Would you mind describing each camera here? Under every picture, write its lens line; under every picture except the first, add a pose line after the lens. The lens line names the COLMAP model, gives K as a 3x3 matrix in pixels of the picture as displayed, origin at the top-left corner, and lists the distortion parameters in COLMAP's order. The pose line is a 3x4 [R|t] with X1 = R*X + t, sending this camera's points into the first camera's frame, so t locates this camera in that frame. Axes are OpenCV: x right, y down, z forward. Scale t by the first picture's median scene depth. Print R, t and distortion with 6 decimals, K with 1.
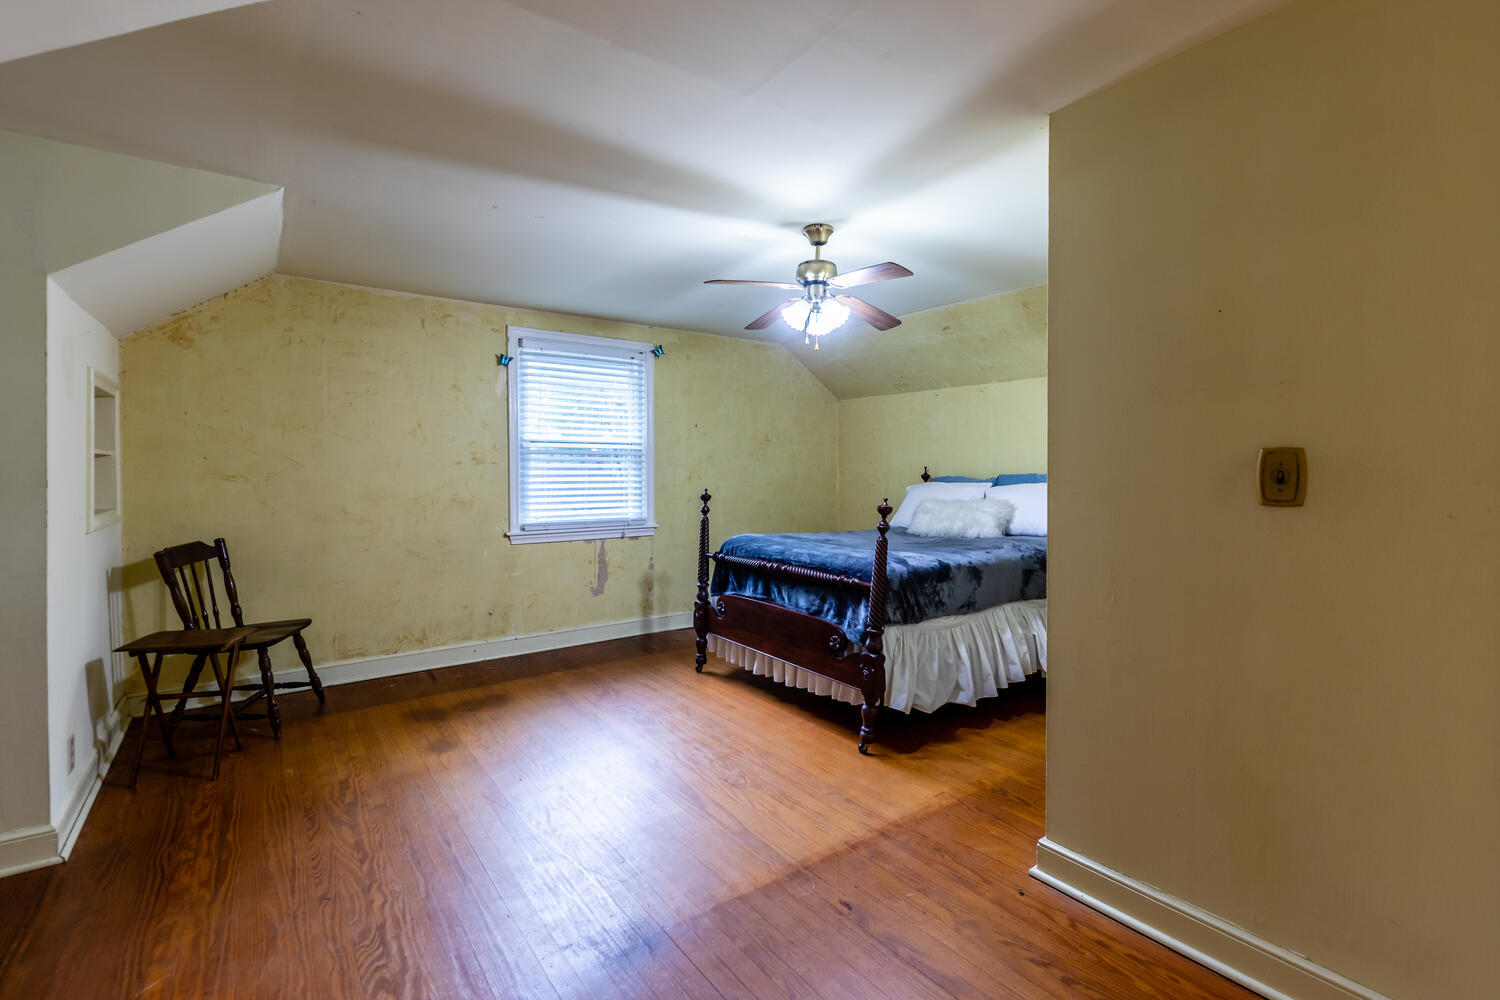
lens RADIAL K [[670.0, 0, 747.2], [0, 670.0, 487.6], [0, 0, 1]] dist [0.010521, 0.000053]
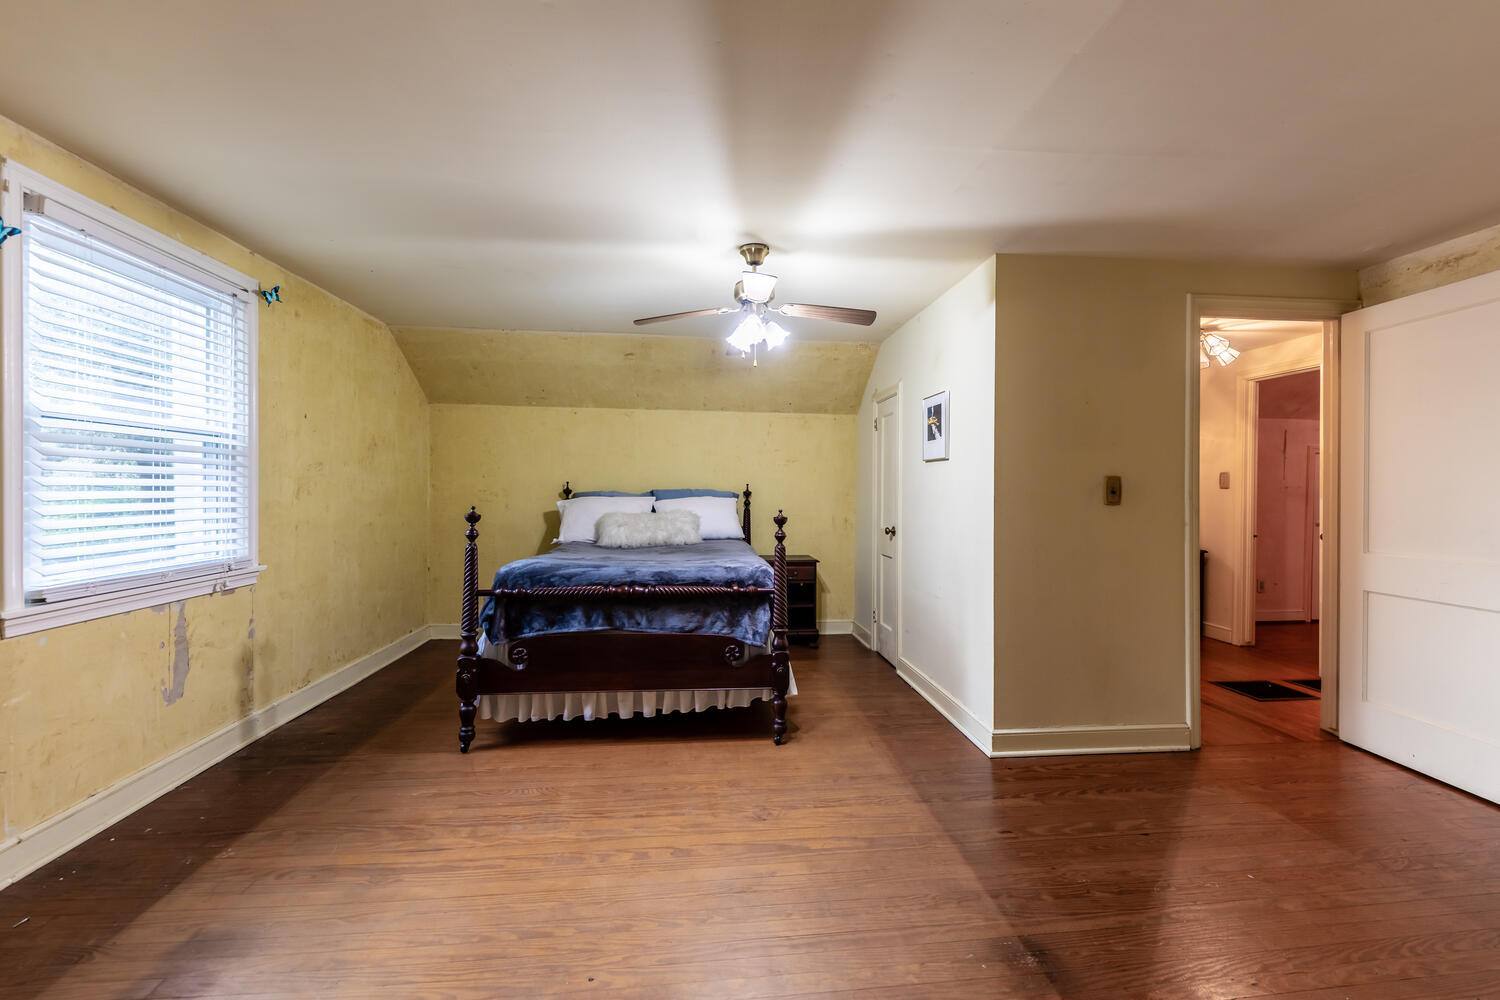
lens RADIAL K [[594.0, 0, 750.1], [0, 594.0, 497.9], [0, 0, 1]] dist [0.009529, -0.000955]
pose [[0.505823, -0.007520, 0.862604, -0.474693], [0.013982, 0.999902, 0.000518, -0.003732], [-0.862524, 0.011799, 0.505879, 0.381443]]
